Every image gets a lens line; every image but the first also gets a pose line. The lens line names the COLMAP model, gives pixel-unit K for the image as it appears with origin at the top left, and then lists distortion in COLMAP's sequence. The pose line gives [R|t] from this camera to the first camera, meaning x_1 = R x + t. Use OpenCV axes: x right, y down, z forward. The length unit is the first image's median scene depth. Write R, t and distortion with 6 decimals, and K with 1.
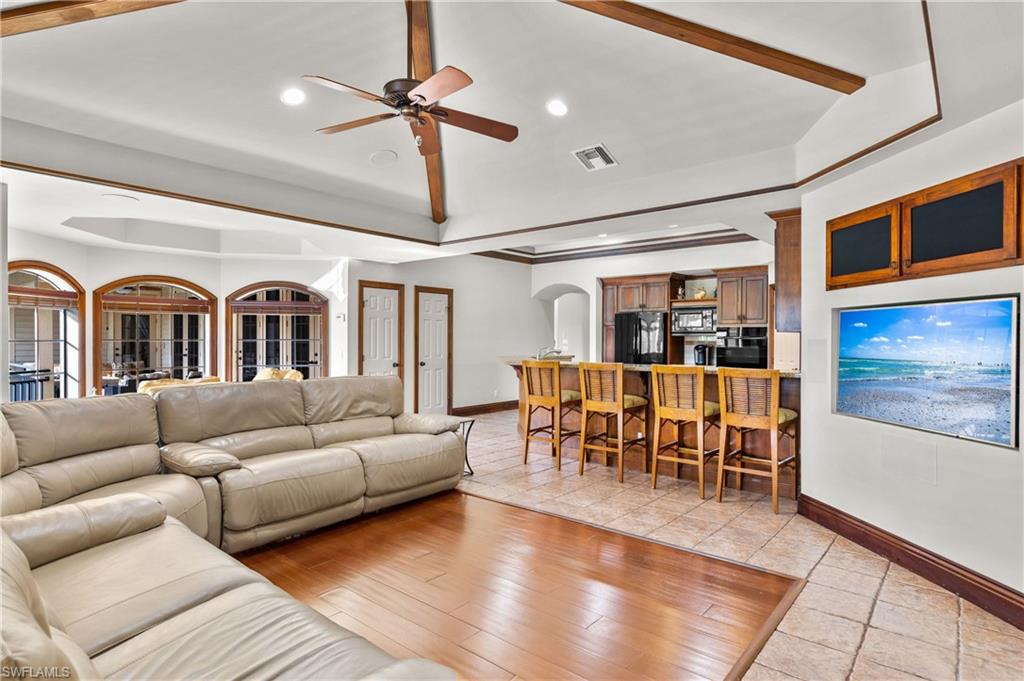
lens RADIAL K [[549.4, 0, 512.0], [0, 549.4, 340.5], [0, 0, 1]] dist [0.001142, 0.000049]
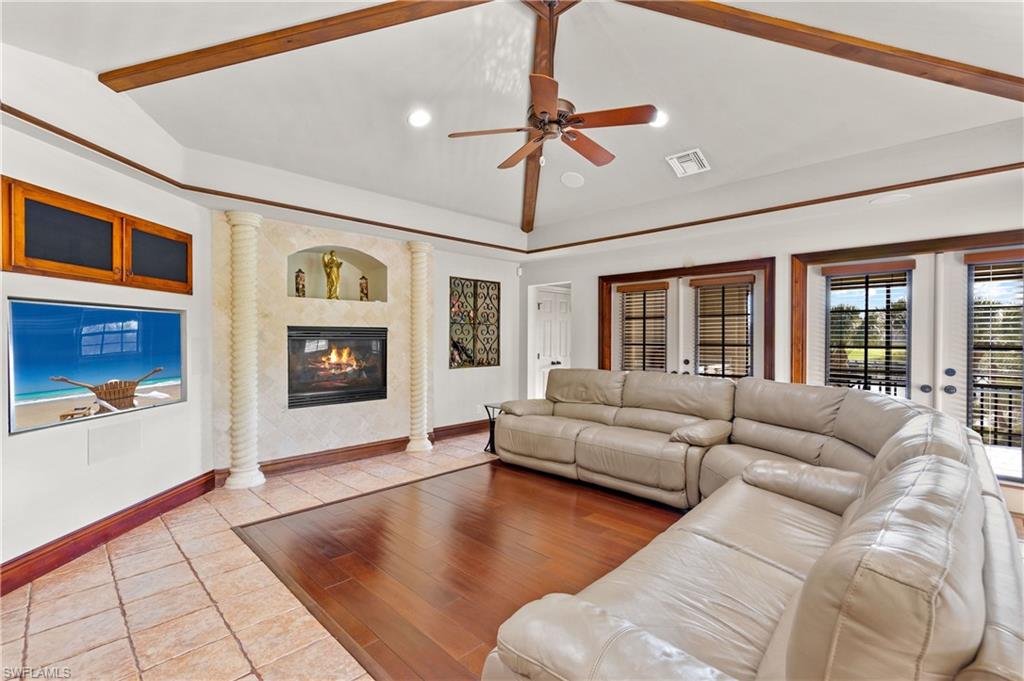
lens RADIAL K [[469.8, 0, 512.0], [0, 469.8, 340.5], [0, 0, 1]] dist [0.001139, 0.001199]
pose [[-0.996240, -0.000124, 0.086637, -0.065600], [0.000508, 0.999973, 0.007264, -0.000817], [-0.086636, 0.007281, -0.996213, 0.670198]]
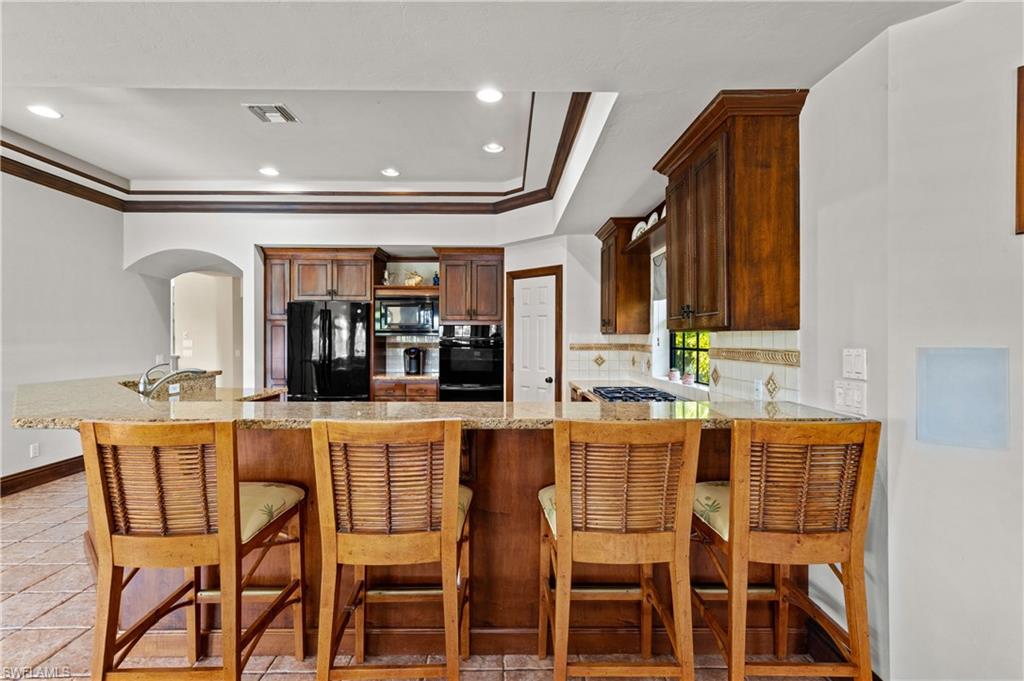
lens RADIAL K [[475.3, 0, 512.0], [0, 475.3, 340.5], [0, 0, 1]] dist [-0.000052, -0.000749]
pose [[0.753309, -0.006678, 0.657633, 0.016367], [0.003713, 0.999976, 0.005901, -0.005540], [-0.657656, -0.002004, 0.753315, 0.416278]]
